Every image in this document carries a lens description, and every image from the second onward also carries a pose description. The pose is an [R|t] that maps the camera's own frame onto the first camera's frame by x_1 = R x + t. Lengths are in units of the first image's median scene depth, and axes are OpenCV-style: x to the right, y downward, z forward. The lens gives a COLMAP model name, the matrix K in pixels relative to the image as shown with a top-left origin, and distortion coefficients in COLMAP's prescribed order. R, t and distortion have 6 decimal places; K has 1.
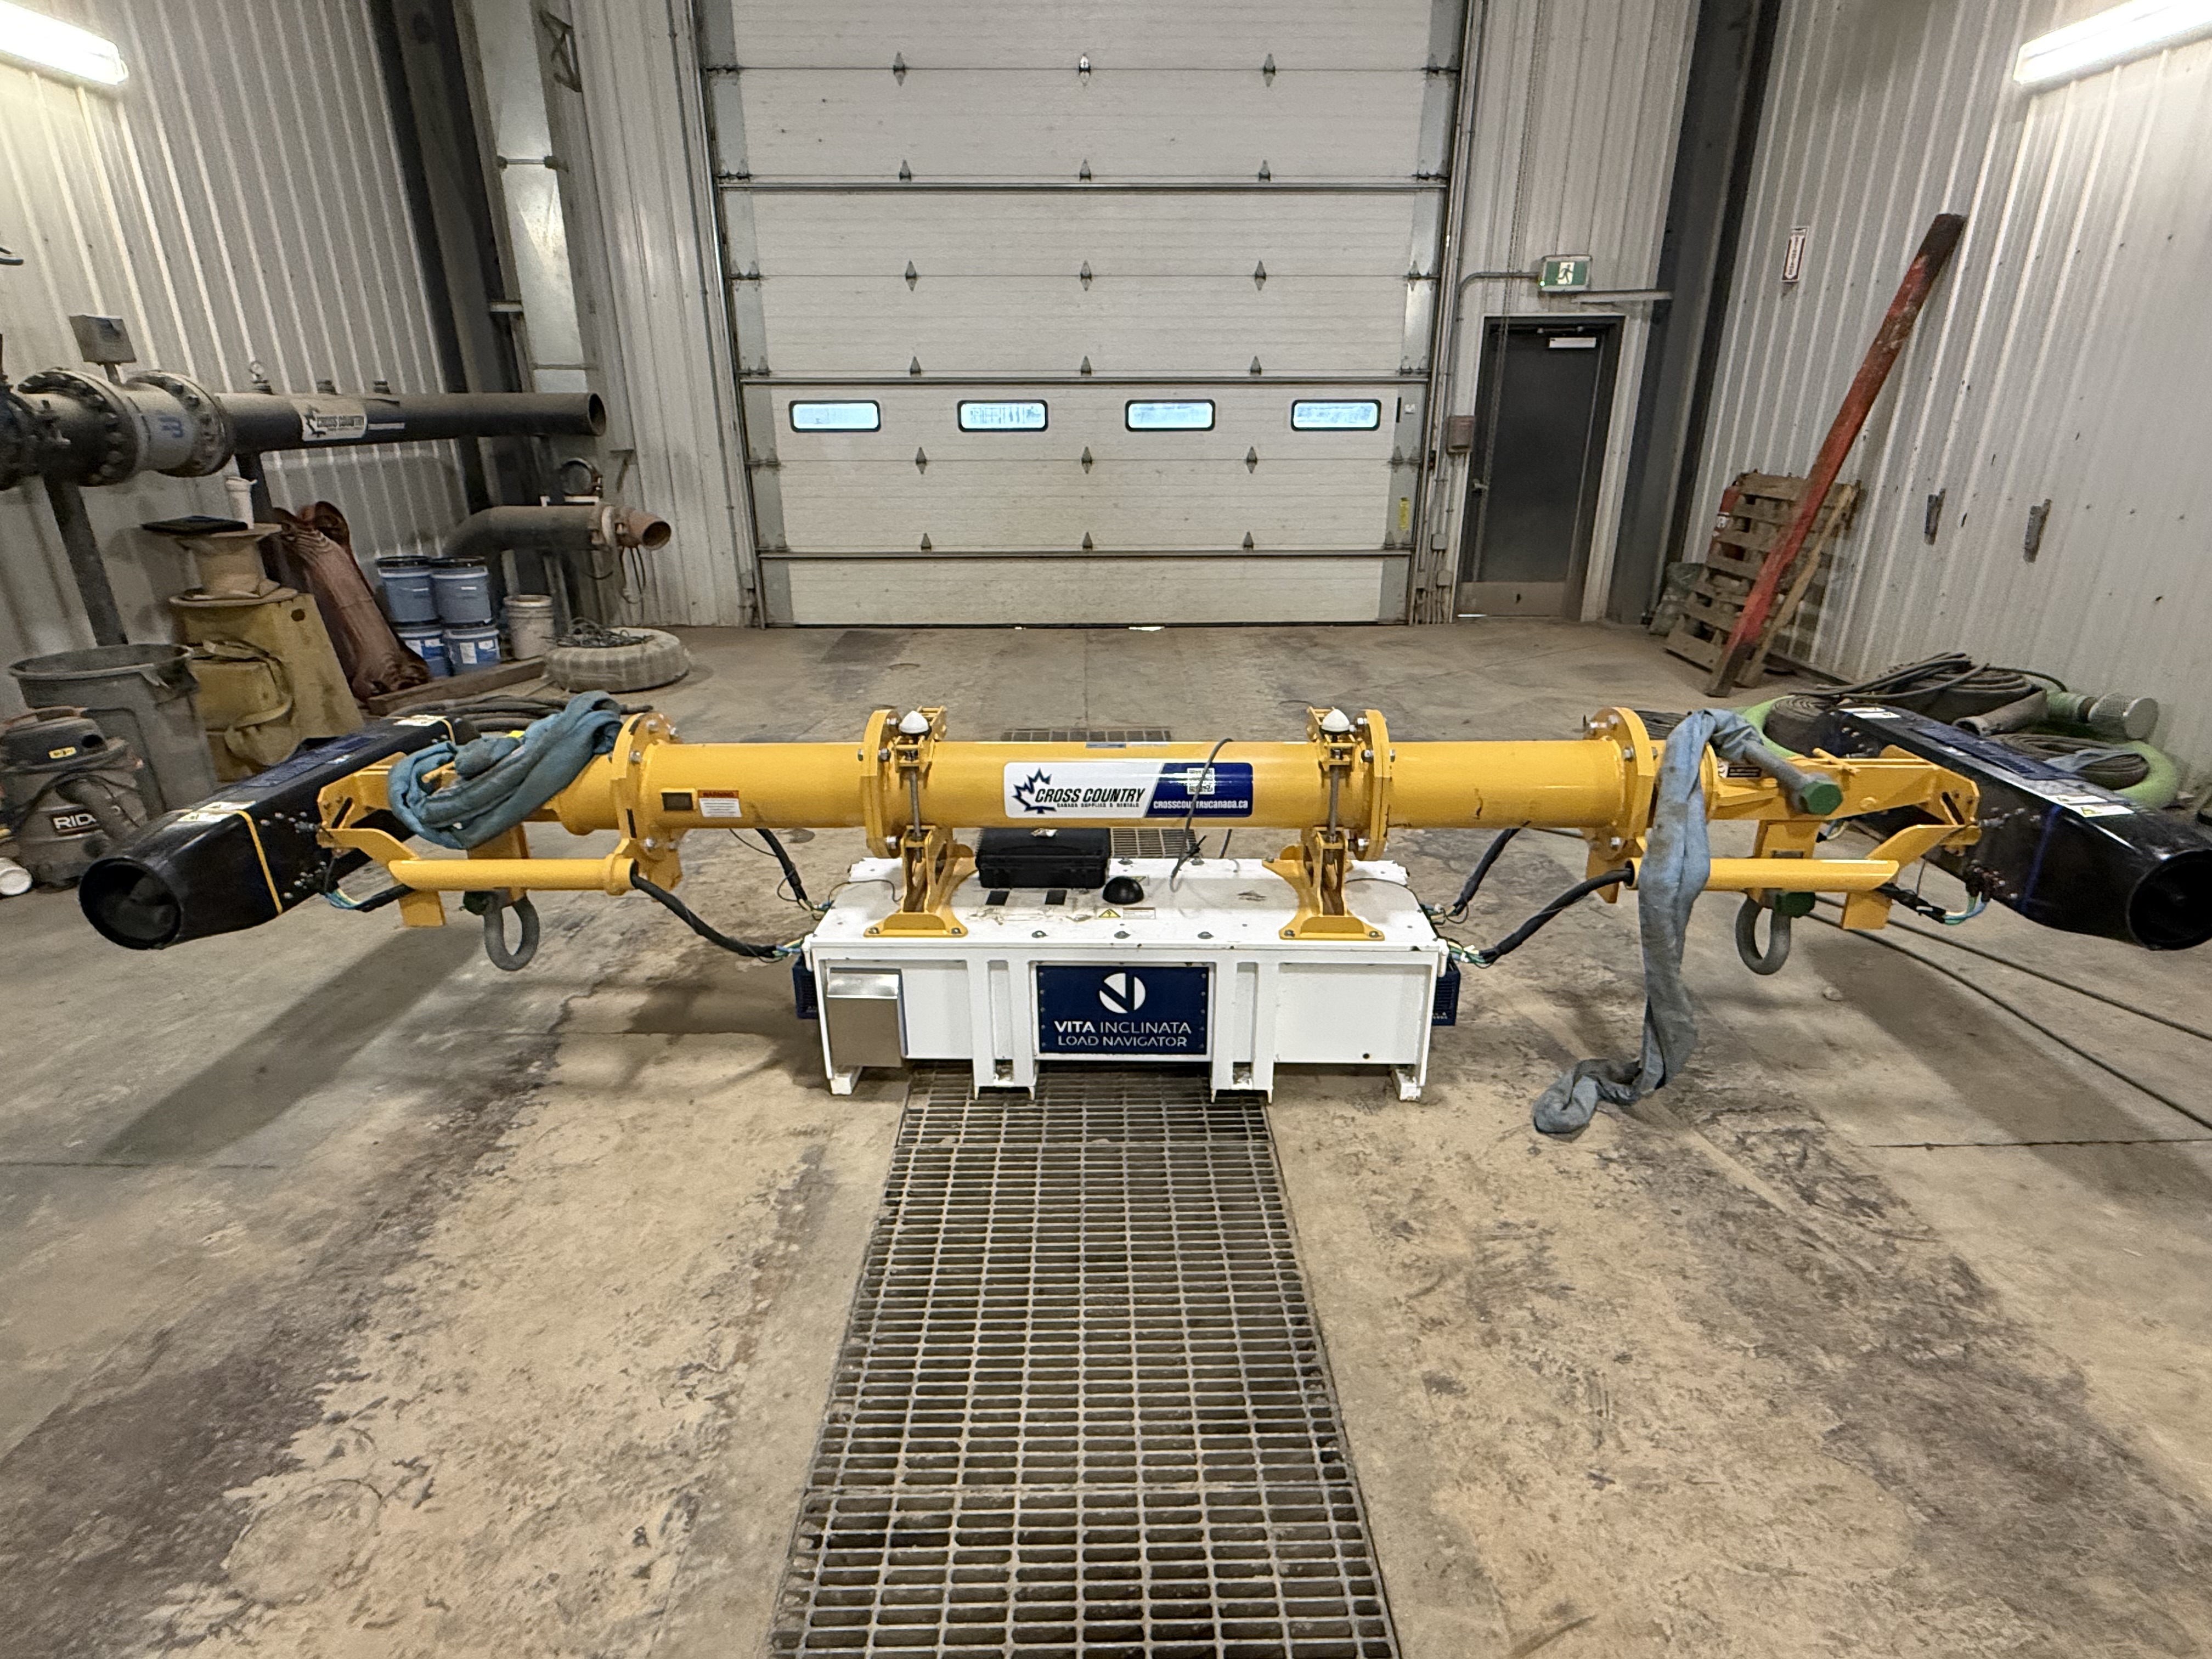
lens RADIAL K [[1112.2, 0, 1111.5], [0, 1112.2, 822.0], [0, 0, 1]] dist [-0.004873, 0.004547]
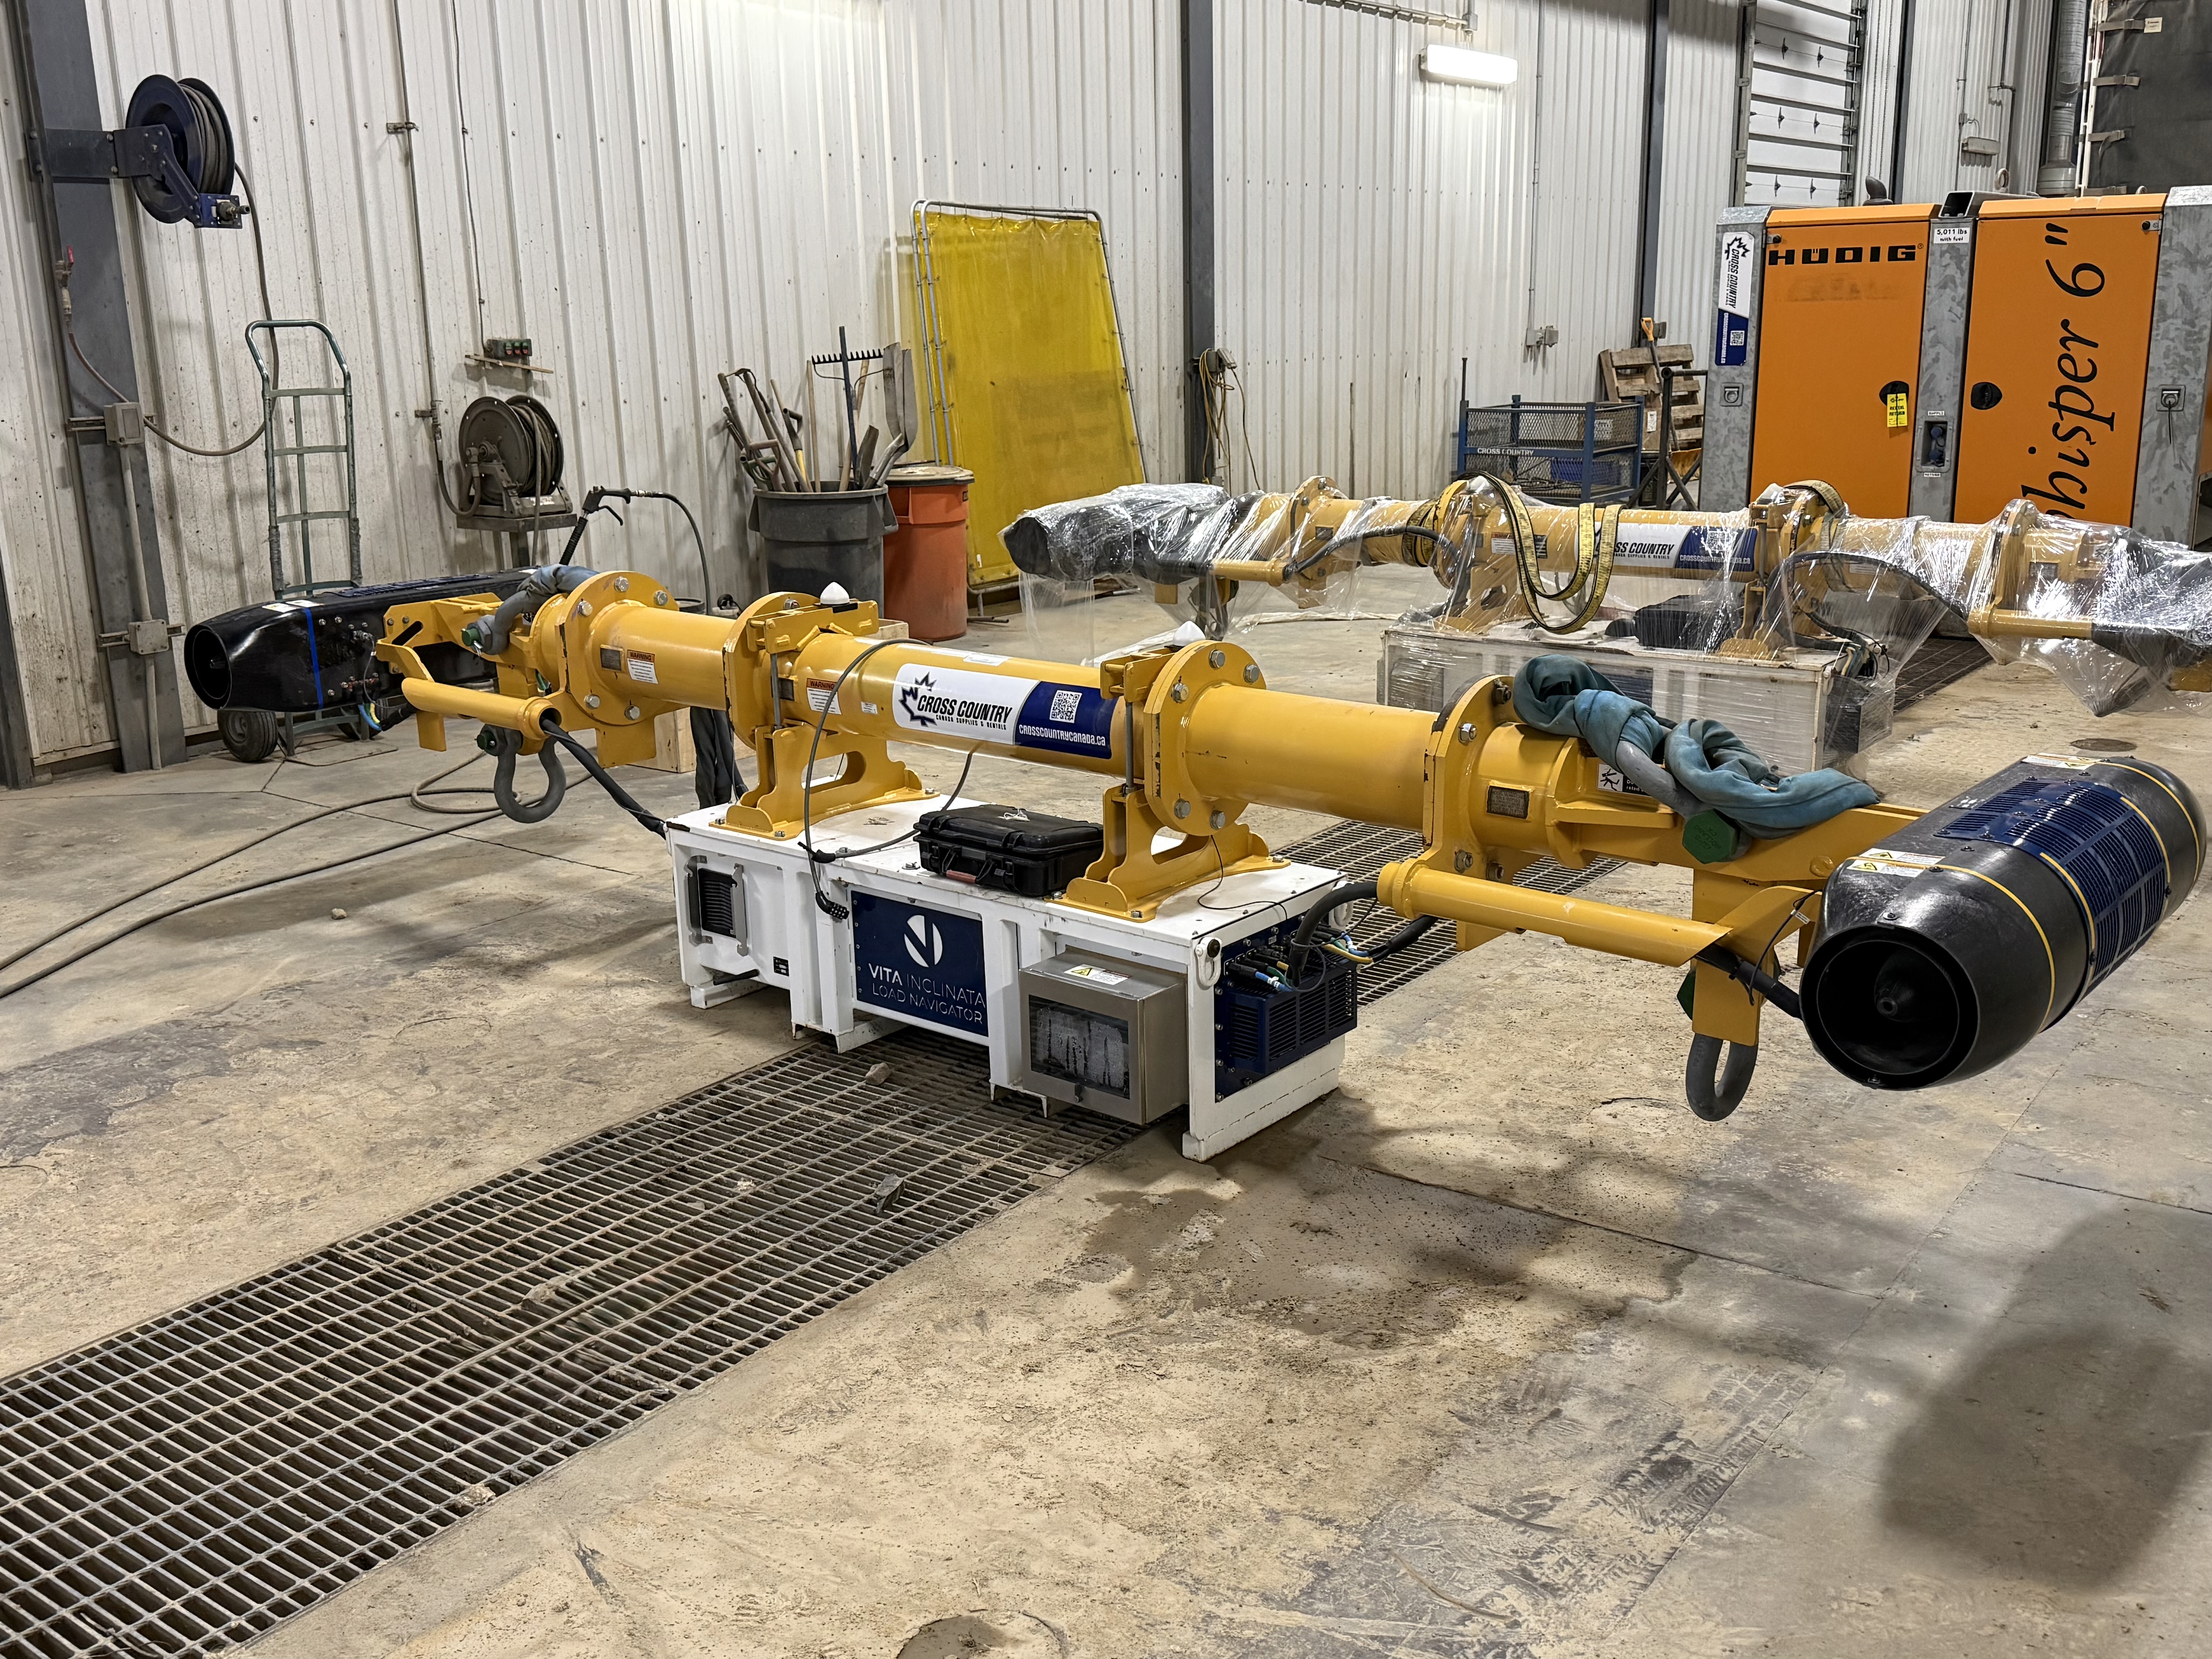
lens RADIAL K [[2052.4, 0, 1111.3], [0, 2052.4, 844.2], [0, 0, 1]] dist [0.057850, 0.000000]
pose [[-0.794130, -0.133015, 0.593013, -0.526431], [0.240781, 0.827050, 0.507951, -0.372693], [-0.558016, 0.546165, -0.624758, 1.038901]]
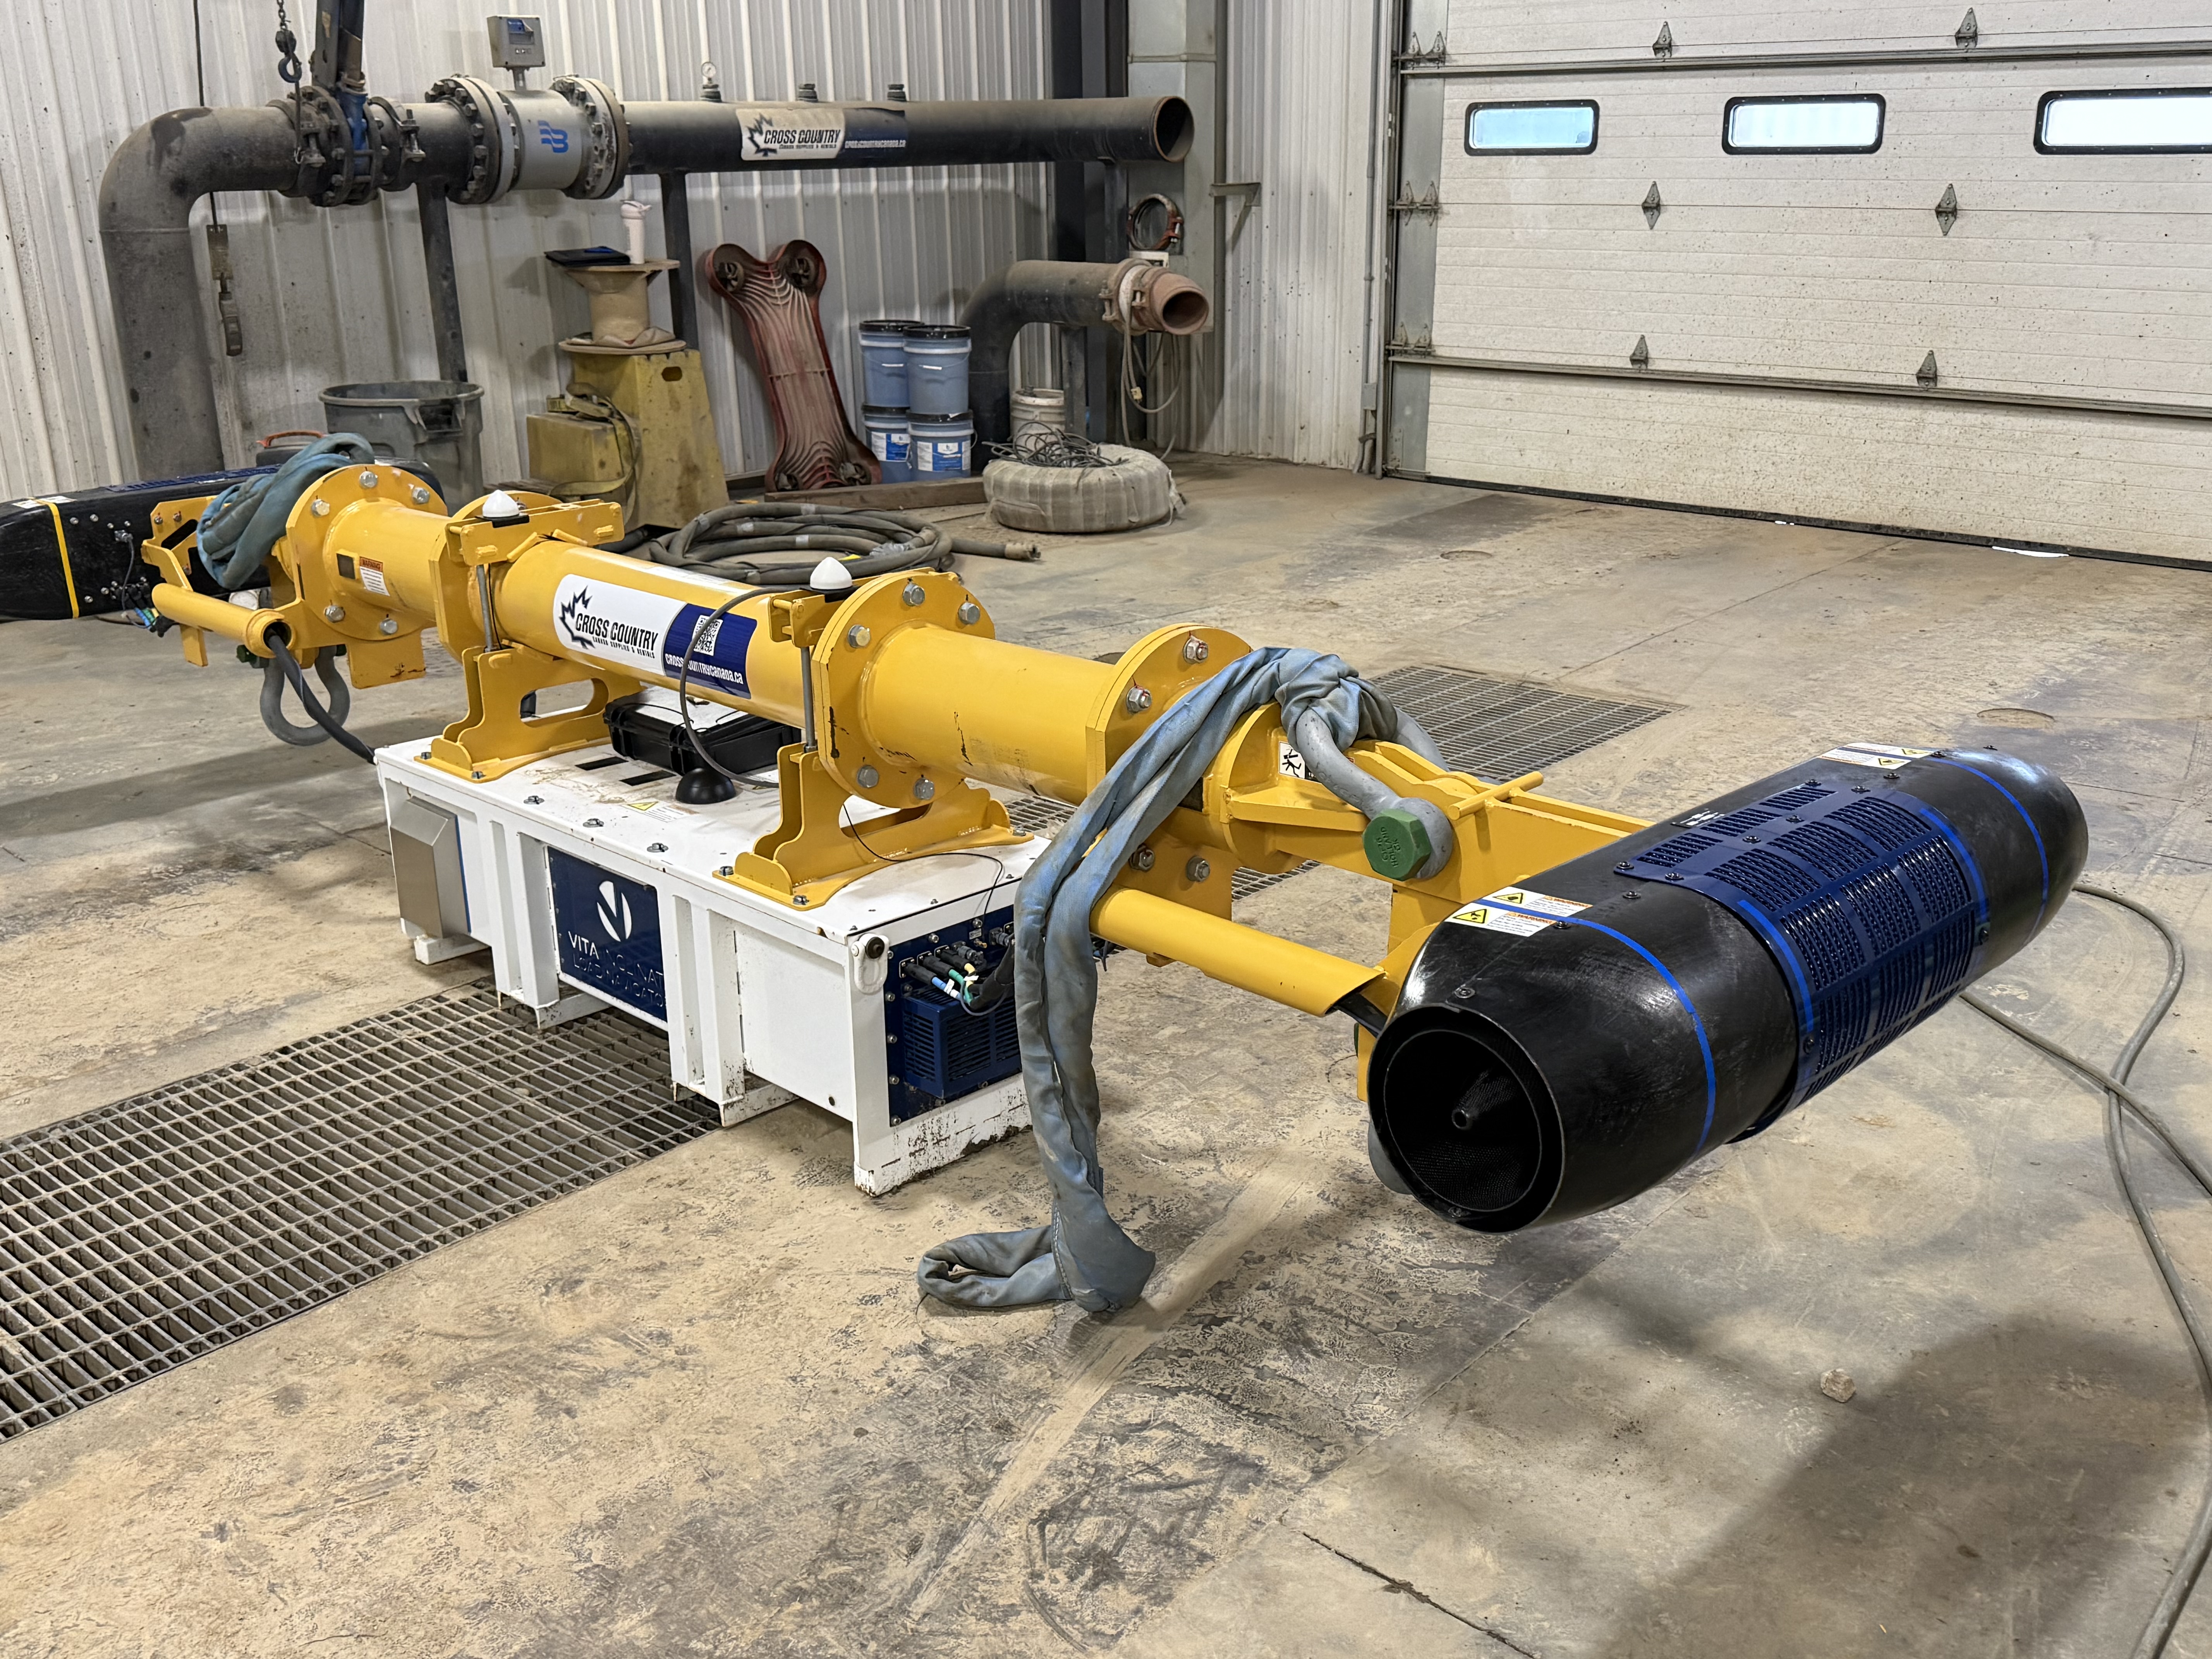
lens RADIAL K [[2052.4, 0, 1120.4], [0, 2052.4, 836.1], [0, 0, 1]] dist [0.057850, 0.000000]
pose [[0.733234, 0.214967, -0.645102, 0.575759], [-0.231189, 0.971008, 0.060795, -0.026661], [0.639468, 0.104564, 0.761674, 0.097989]]
